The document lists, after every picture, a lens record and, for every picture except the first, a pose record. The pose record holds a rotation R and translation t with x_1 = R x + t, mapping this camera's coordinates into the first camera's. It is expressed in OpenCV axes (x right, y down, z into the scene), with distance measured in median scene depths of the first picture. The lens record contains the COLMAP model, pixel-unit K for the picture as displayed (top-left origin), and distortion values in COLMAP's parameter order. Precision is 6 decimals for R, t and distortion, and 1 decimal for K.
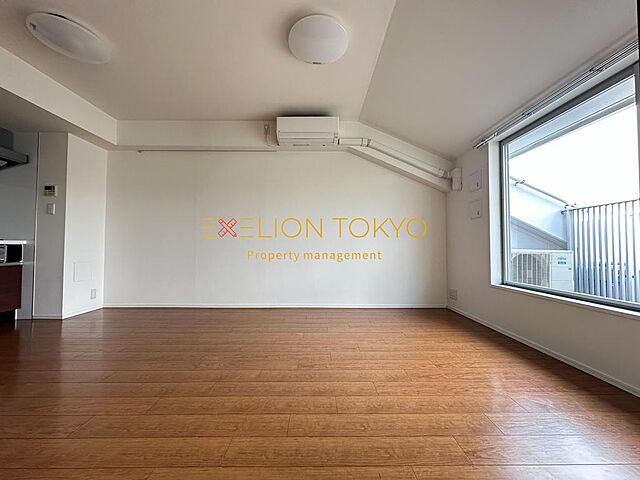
lens RADIAL K [[258.2, 0, 318.2], [0, 258.2, 239.7], [0, 0, 1]] dist [-0.001712, 0.000214]
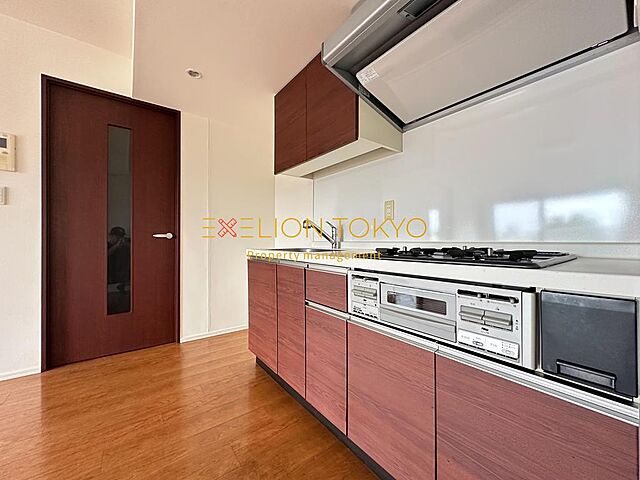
lens RADIAL K [[258.2, 0, 319.2], [0, 258.2, 241.2], [0, 0, 1]] dist [-0.001712, 0.000214]
pose [[-0.803127, -0.005543, -0.595783, -0.948741], [0.008620, 0.999744, -0.020921, -0.016366], [0.595746, -0.021937, -0.802873, 1.079326]]
